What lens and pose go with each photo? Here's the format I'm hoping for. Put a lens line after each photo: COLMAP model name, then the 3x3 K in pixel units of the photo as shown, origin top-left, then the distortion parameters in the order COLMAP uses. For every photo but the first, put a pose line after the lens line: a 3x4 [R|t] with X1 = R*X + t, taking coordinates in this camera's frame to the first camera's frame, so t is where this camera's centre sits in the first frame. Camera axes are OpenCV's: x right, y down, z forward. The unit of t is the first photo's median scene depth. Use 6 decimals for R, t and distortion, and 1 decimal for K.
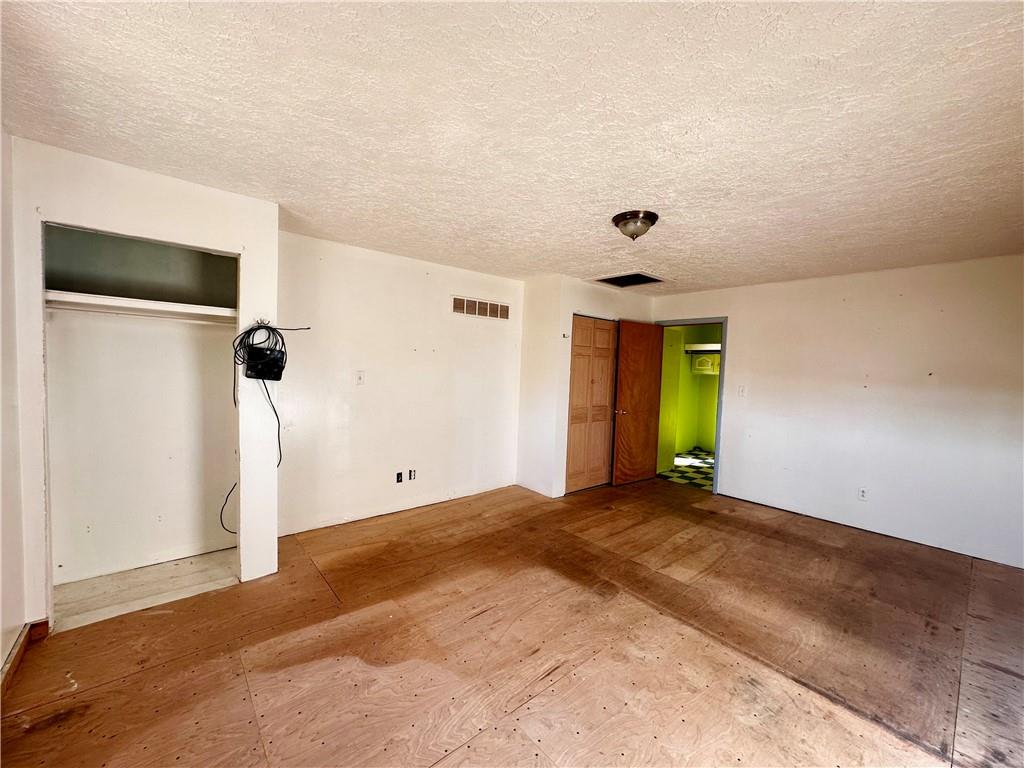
lens RADIAL K [[411.0, 0, 511.4], [0, 411.0, 384.9], [0, 0, 1]] dist [-0.005018, 0.000420]
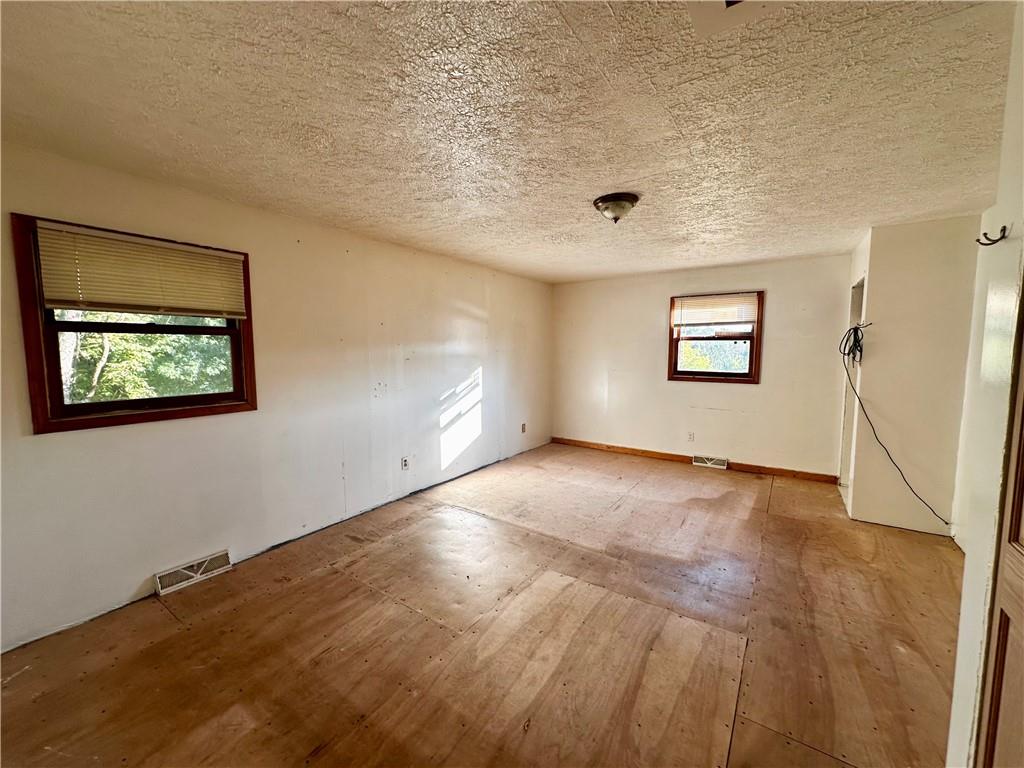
lens RADIAL K [[411.0, 0, 512.8], [0, 411.0, 384.1], [0, 0, 1]] dist [-0.005018, 0.000420]
pose [[-0.965084, -0.007757, -0.261827, 0.719117], [-0.041829, 0.991298, 0.124813, -0.069256], [0.258580, 0.131407, -0.957010, 1.746732]]
